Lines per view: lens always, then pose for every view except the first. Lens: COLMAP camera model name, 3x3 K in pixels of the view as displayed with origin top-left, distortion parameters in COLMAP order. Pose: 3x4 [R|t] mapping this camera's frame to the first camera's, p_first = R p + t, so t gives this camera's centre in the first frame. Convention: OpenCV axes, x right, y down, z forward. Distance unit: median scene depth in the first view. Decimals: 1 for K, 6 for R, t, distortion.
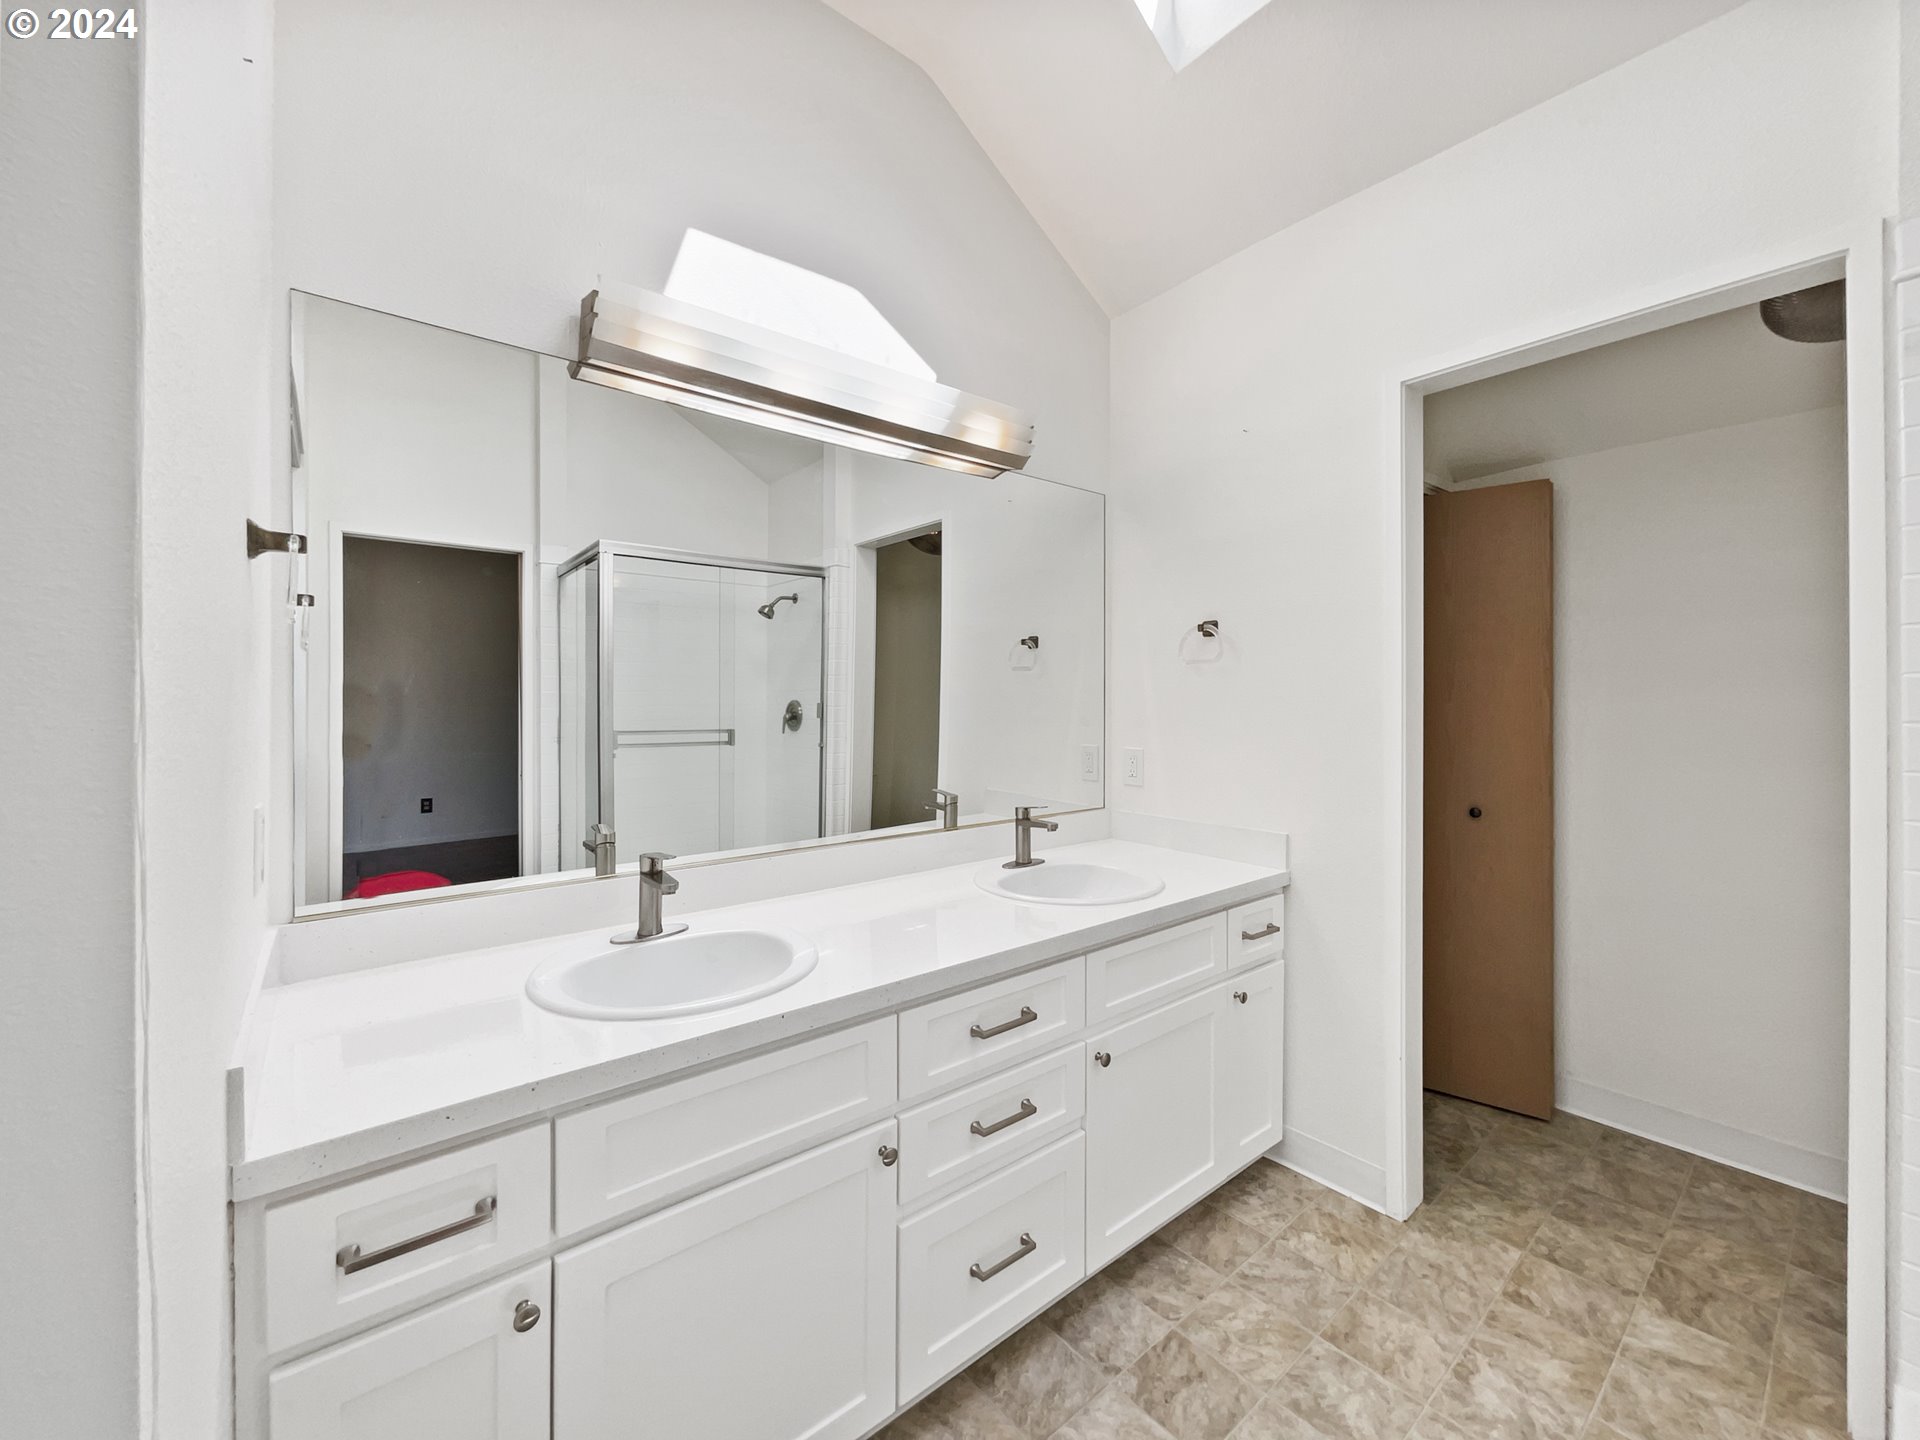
lens RADIAL K [[773.4, 0, 958.4], [0, 773.4, 711.1], [0, 0, 1]] dist [0.004563, 0.000987]
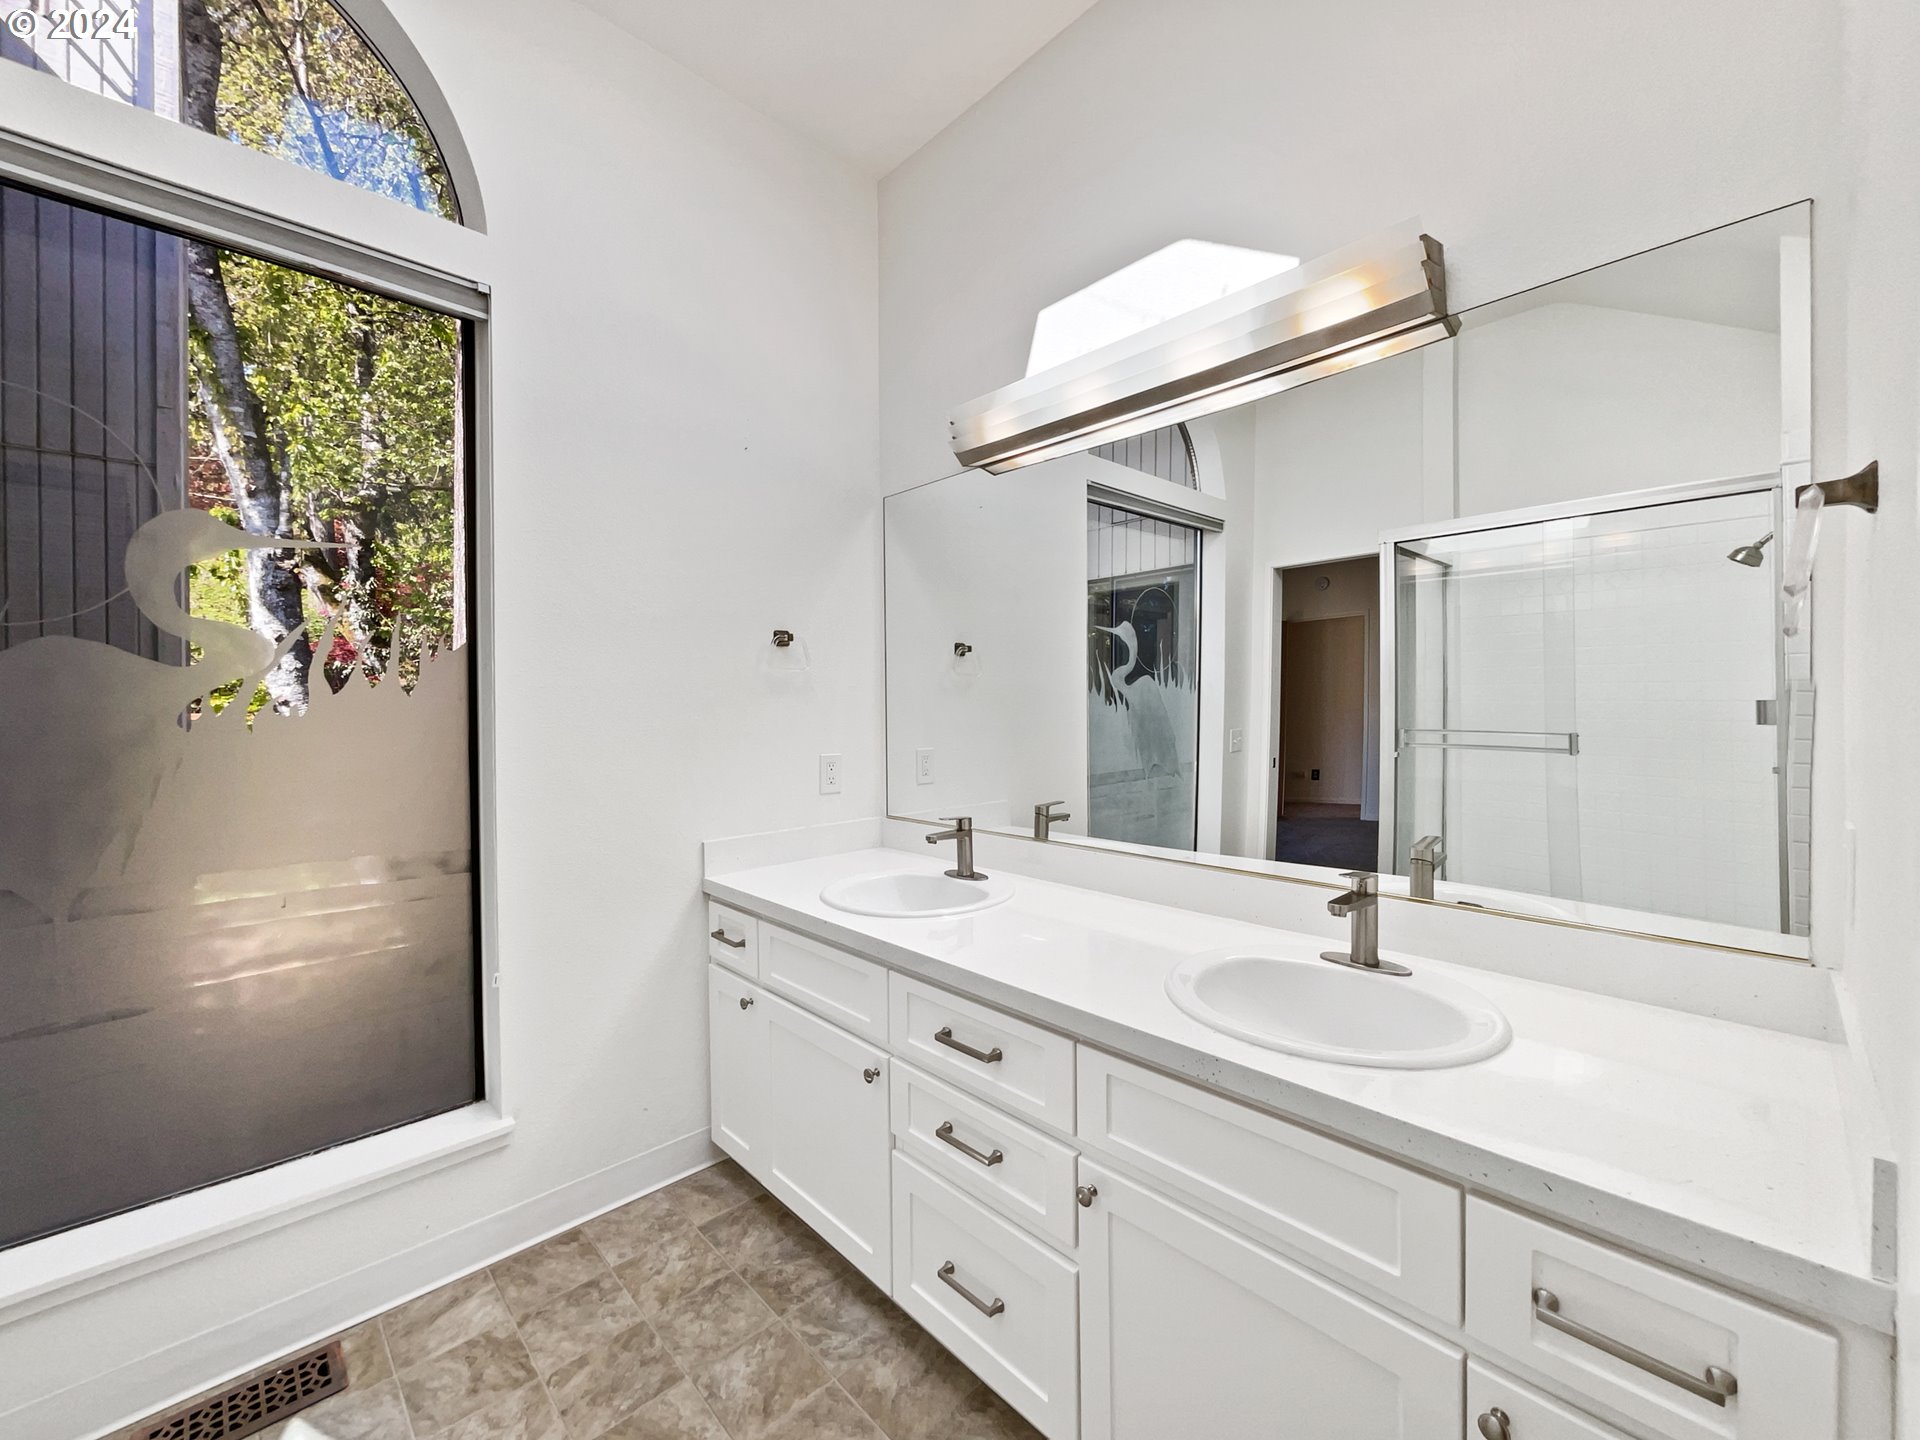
lens RADIAL K [[773.4, 0, 957.4], [0, 773.4, 713.6], [0, 0, 1]] dist [0.004563, 0.000987]
pose [[0.073468, 0.015846, -0.997172, 0.881456], [0.002494, 0.999868, 0.016072, -0.018895], [0.997294, -0.003668, 0.073419, 0.806570]]
